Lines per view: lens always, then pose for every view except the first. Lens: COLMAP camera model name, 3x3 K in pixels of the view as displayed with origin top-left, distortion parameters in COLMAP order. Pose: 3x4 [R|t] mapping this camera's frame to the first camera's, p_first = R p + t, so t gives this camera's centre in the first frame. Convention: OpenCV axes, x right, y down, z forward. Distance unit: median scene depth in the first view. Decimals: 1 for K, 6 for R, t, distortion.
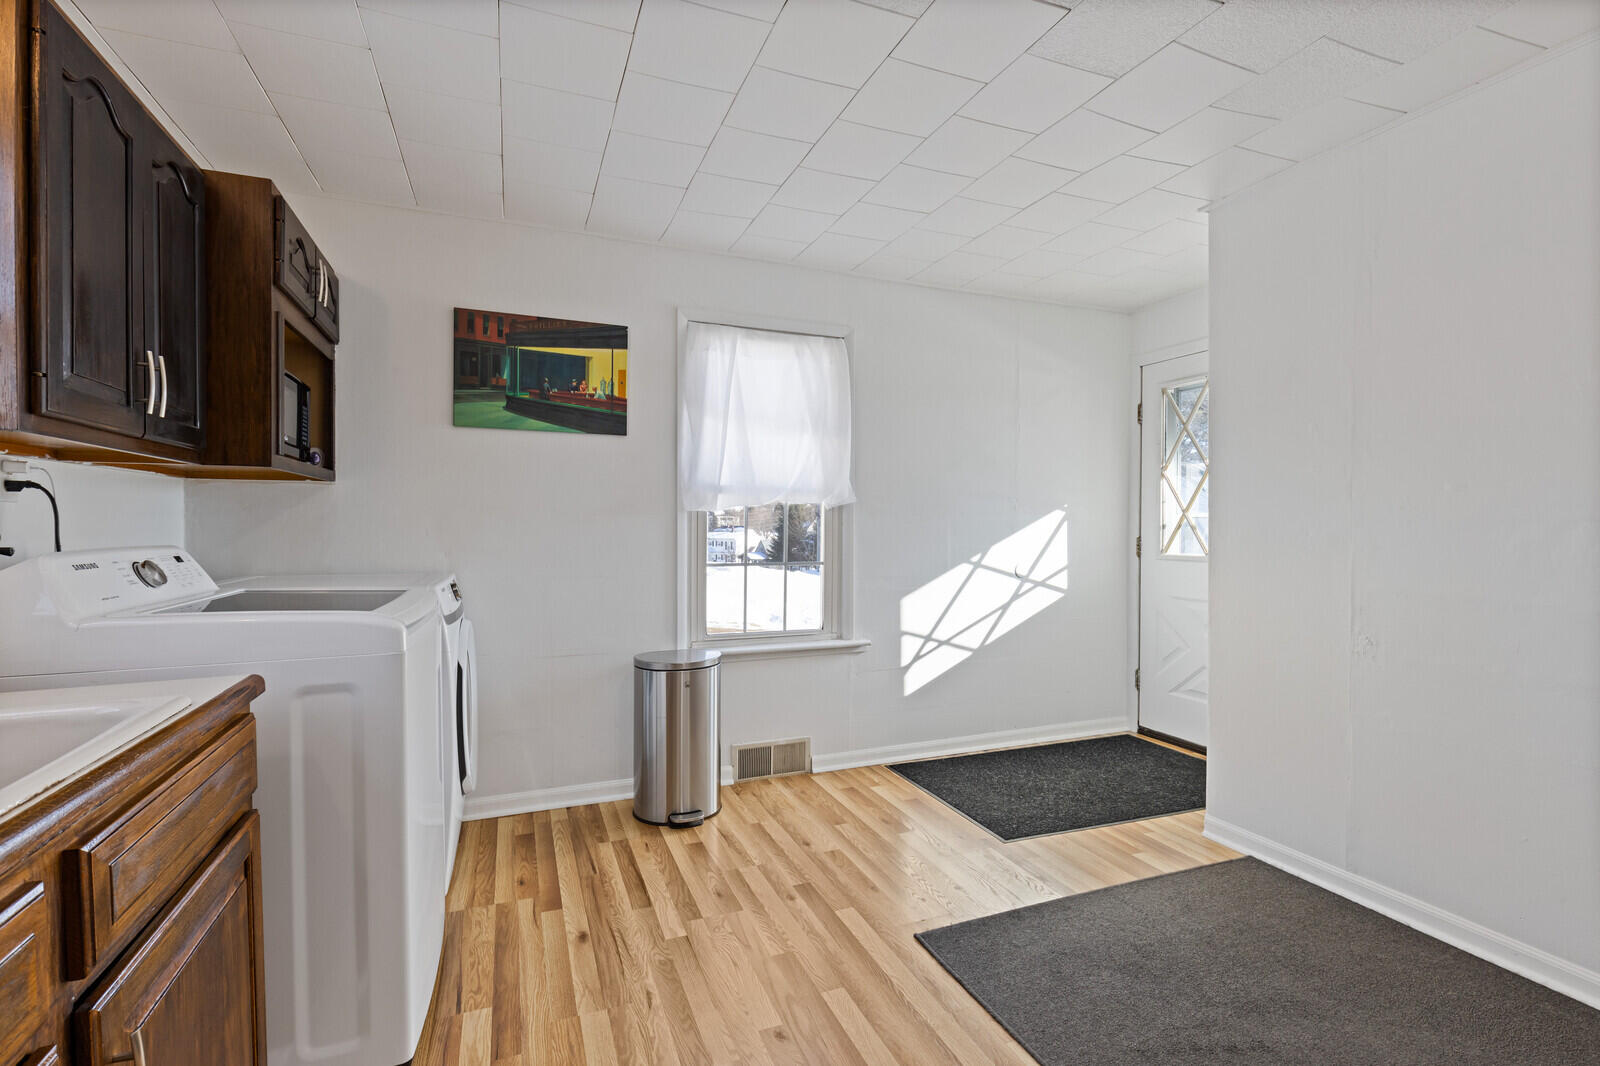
lens RADIAL K [[737.0, 0, 835.0], [0, 737.0, 588.4], [0, 0, 1]] dist [-0.002917, 0.000078]
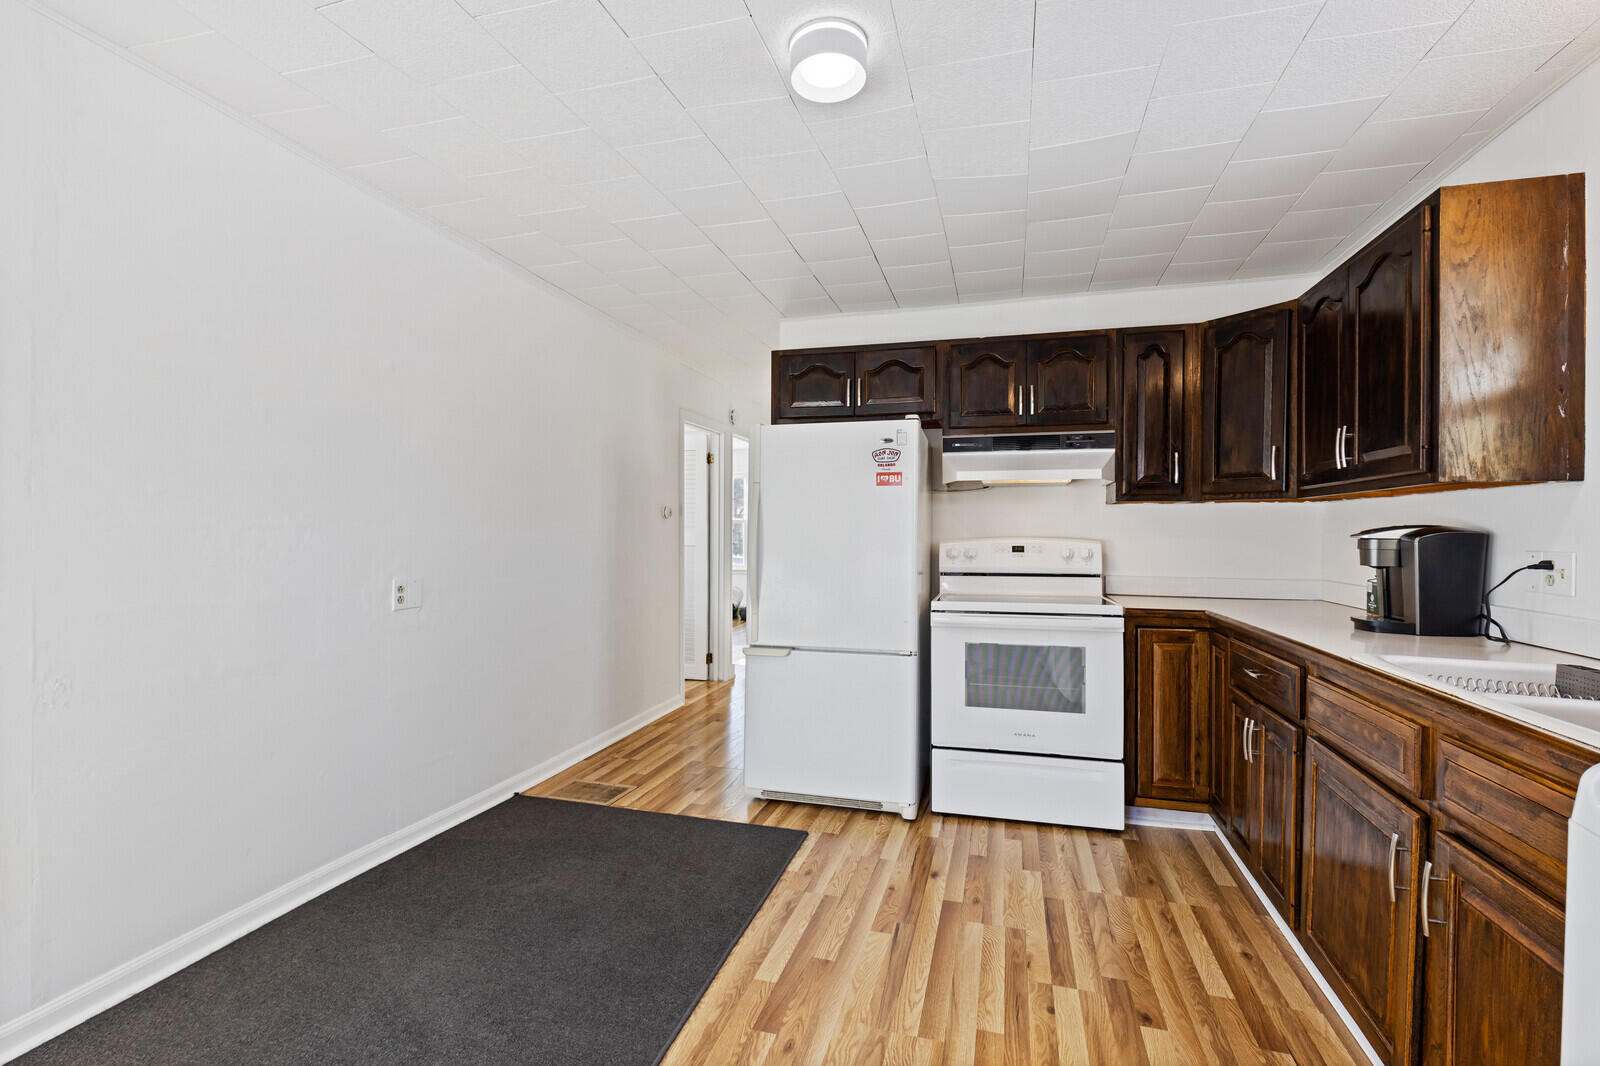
lens RADIAL K [[737.0, 0, 800.9], [0, 737.0, 531.9], [0, 0, 1]] dist [-0.002917, 0.000078]
pose [[-0.769144, -0.012846, 0.638946, -0.331053], [0.043778, 0.996390, 0.072731, -0.101019], [-0.637574, 0.083912, -0.765806, 1.012289]]
